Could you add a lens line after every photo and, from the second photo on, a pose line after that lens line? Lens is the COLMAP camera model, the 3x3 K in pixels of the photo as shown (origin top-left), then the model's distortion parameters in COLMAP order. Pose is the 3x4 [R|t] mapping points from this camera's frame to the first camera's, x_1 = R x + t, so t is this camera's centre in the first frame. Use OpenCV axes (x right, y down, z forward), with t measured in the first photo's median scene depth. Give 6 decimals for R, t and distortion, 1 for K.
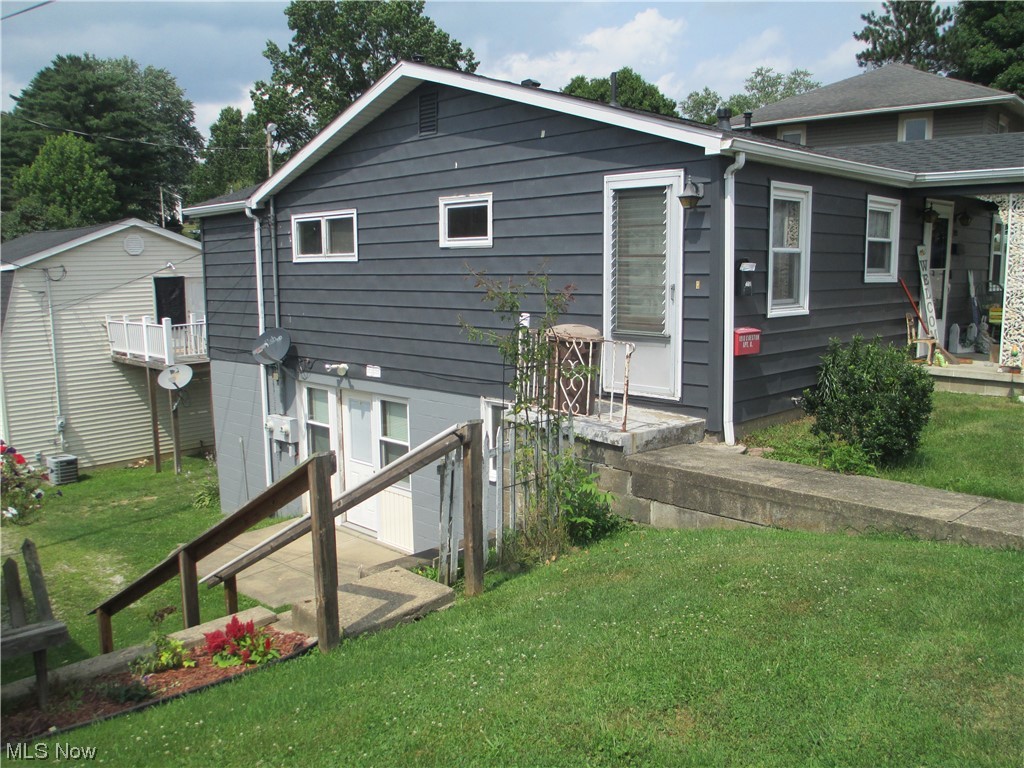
lens RADIAL K [[849.5, 0, 512.0], [0, 849.5, 384.0], [0, 0, 1]] dist [-0.081771, -0.003841]
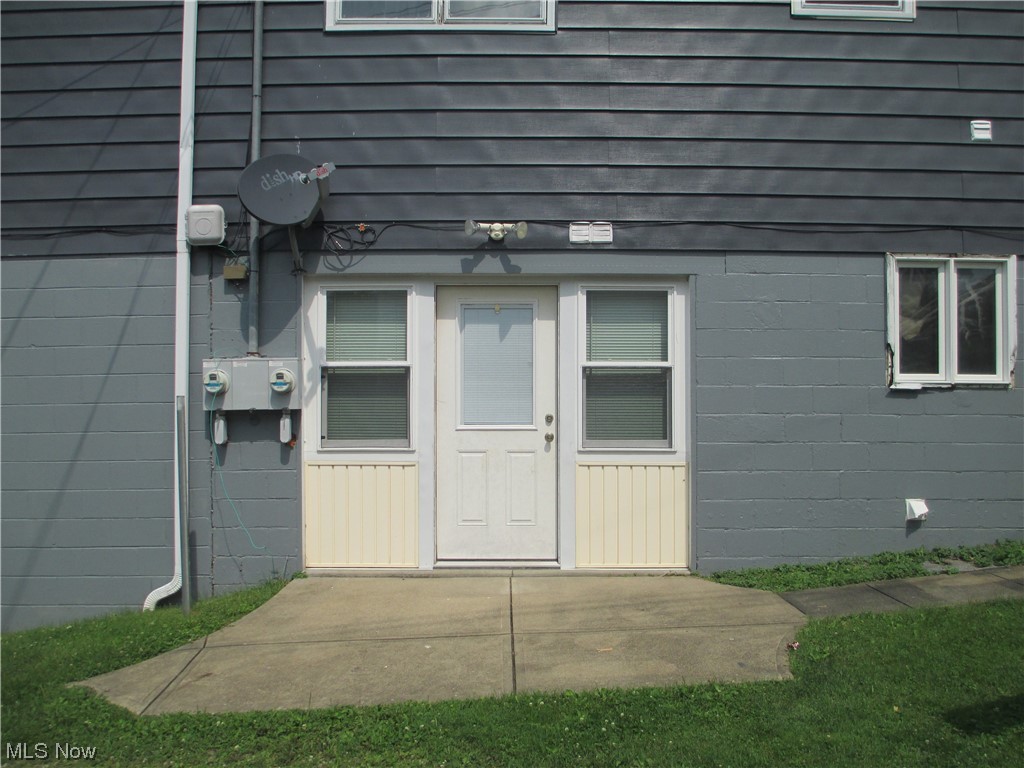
lens RADIAL K [[849.5, 0, 512.0], [0, 849.5, 384.0], [0, 0, 1]] dist [-0.081771, -0.003841]
pose [[0.709837, 0.023738, 0.703965, -0.523424], [0.089498, 0.988292, -0.123570, 0.128522], [-0.698657, 0.150718, 0.699402, 0.625424]]
